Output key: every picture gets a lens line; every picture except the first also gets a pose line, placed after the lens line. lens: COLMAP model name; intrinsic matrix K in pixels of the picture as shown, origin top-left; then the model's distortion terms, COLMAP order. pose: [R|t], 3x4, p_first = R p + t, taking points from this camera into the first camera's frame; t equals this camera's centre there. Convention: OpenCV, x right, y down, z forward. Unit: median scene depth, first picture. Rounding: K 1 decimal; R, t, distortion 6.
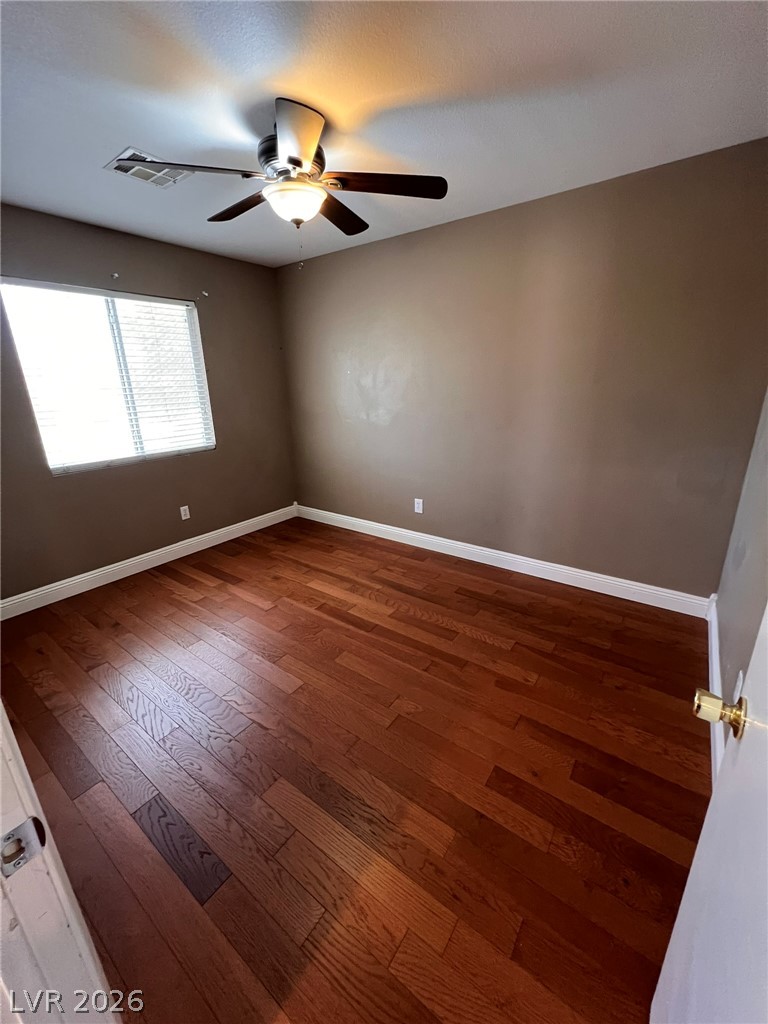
lens RADIAL K [[409.5, 0, 381.3], [0, 409.5, 512.1], [0, 0, 1]] dist [-0.003528, 0.001477]
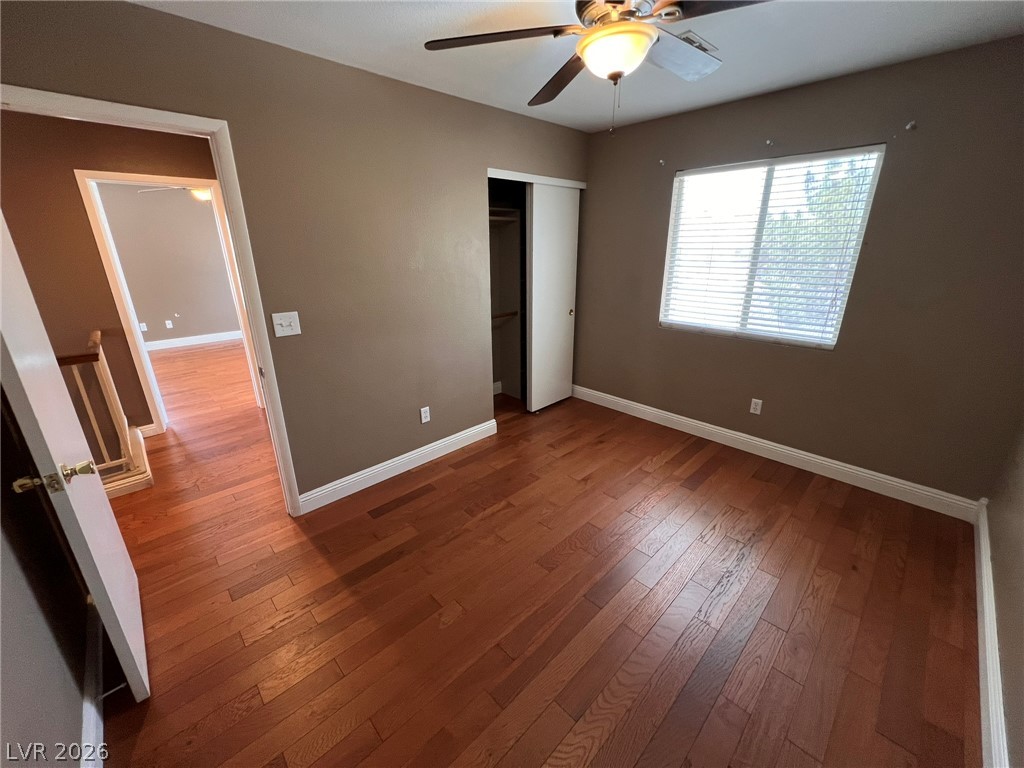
lens RADIAL K [[409.5, 0, 508.9], [0, 409.5, 380.9], [0, 0, 1]] dist [-0.003528, 0.001477]
pose [[-0.160888, 0.340701, -0.926303, 0.437813], [-0.292340, 0.879965, 0.374433, -0.243290], [0.942684, 0.331037, -0.041976, 0.580881]]
